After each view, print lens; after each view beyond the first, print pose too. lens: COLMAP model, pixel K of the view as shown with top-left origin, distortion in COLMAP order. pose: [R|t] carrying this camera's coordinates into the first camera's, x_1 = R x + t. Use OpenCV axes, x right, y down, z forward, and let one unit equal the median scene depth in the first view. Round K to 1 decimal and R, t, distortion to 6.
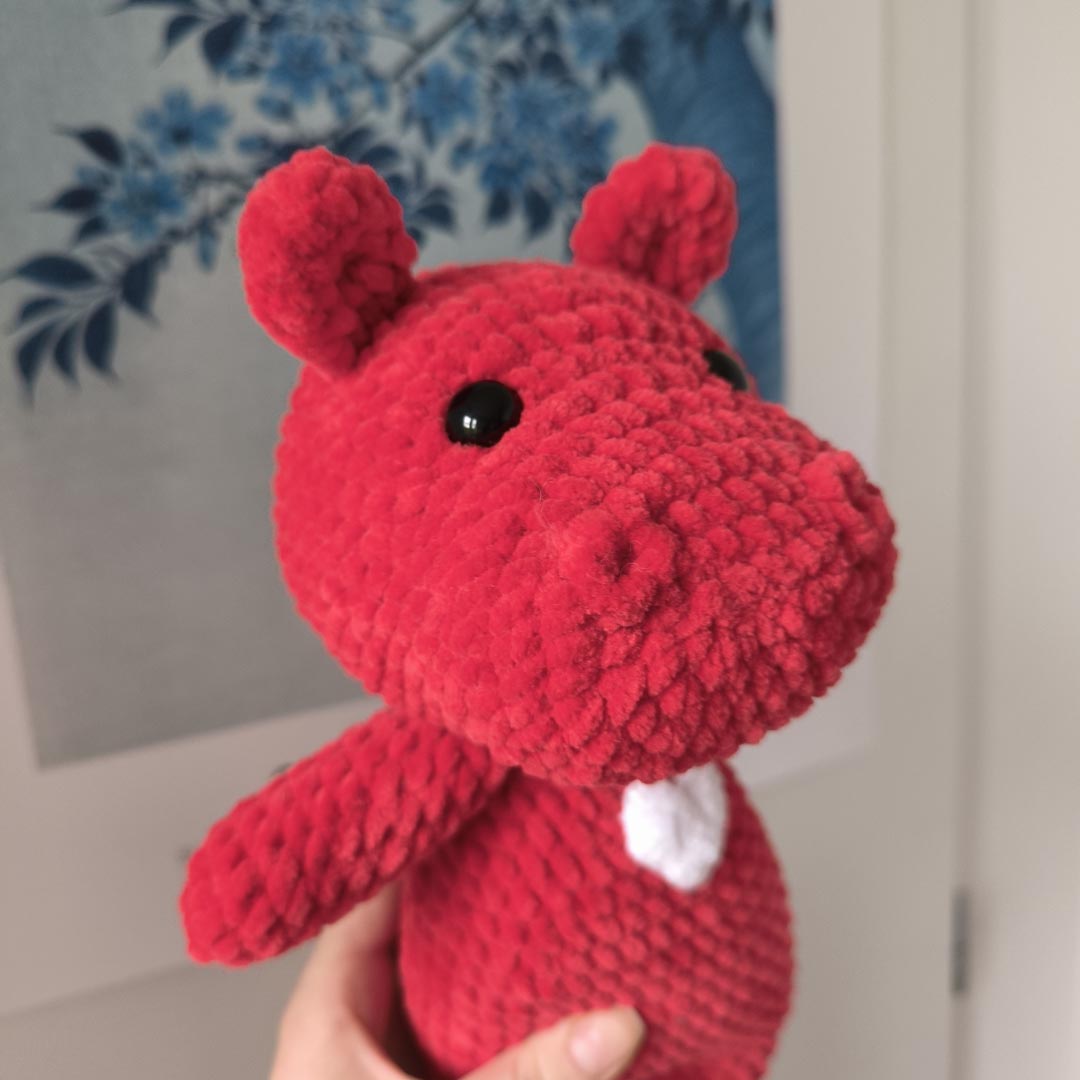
lens RADIAL K [[1110.8, 0, 540.3], [0, 1110.8, 536.3], [0, 0, 1]] dist [-0.072504, 0.000000]
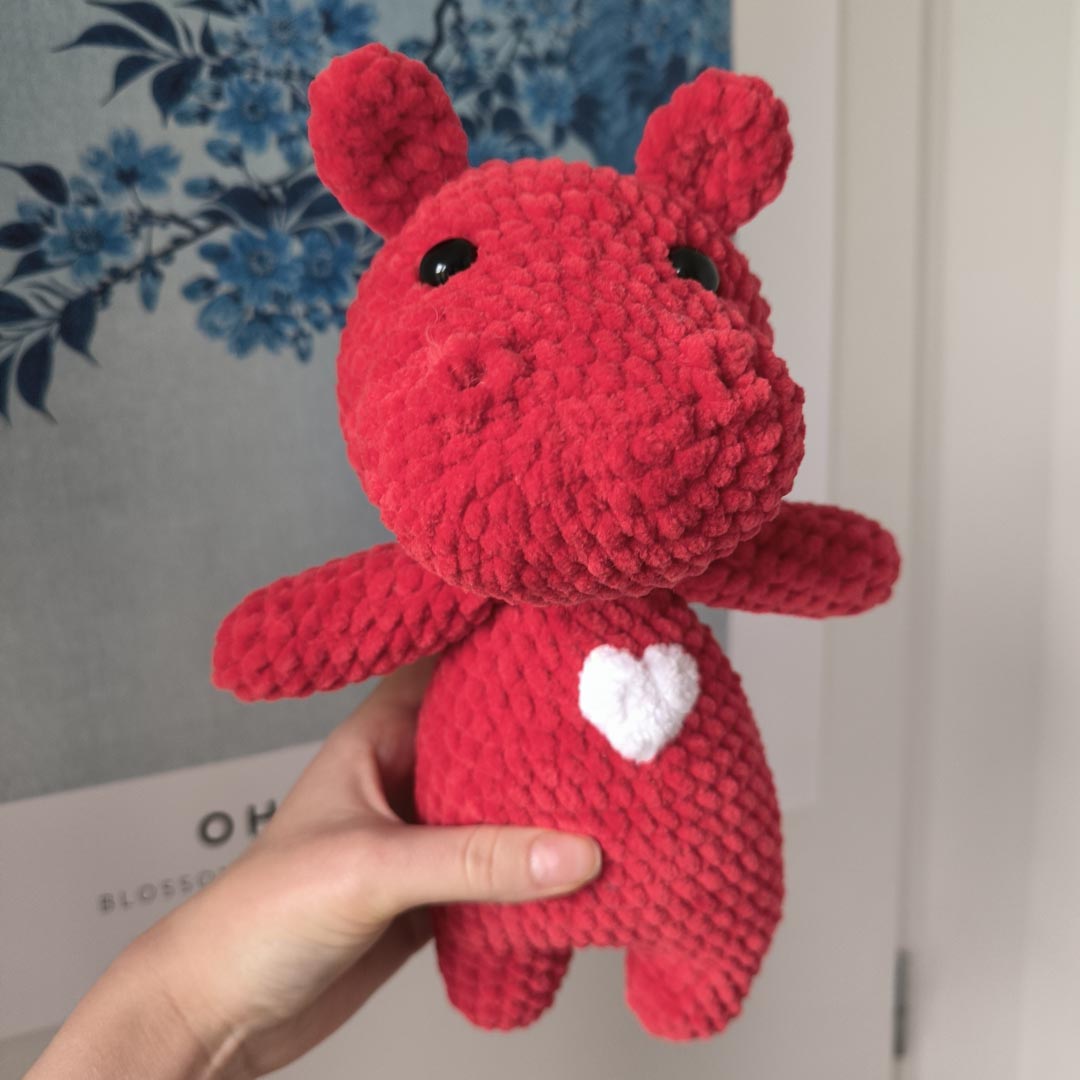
lens RADIAL K [[1110.8, 0, 540.8], [0, 1110.8, 541.7], [0, 0, 1]] dist [-0.072504, 0.000000]
pose [[0.899958, 0.198676, -0.388077, 0.570426], [-0.204608, 0.978487, 0.026445, 0.134409], [0.384982, 0.055604, 0.921248, -0.049850]]
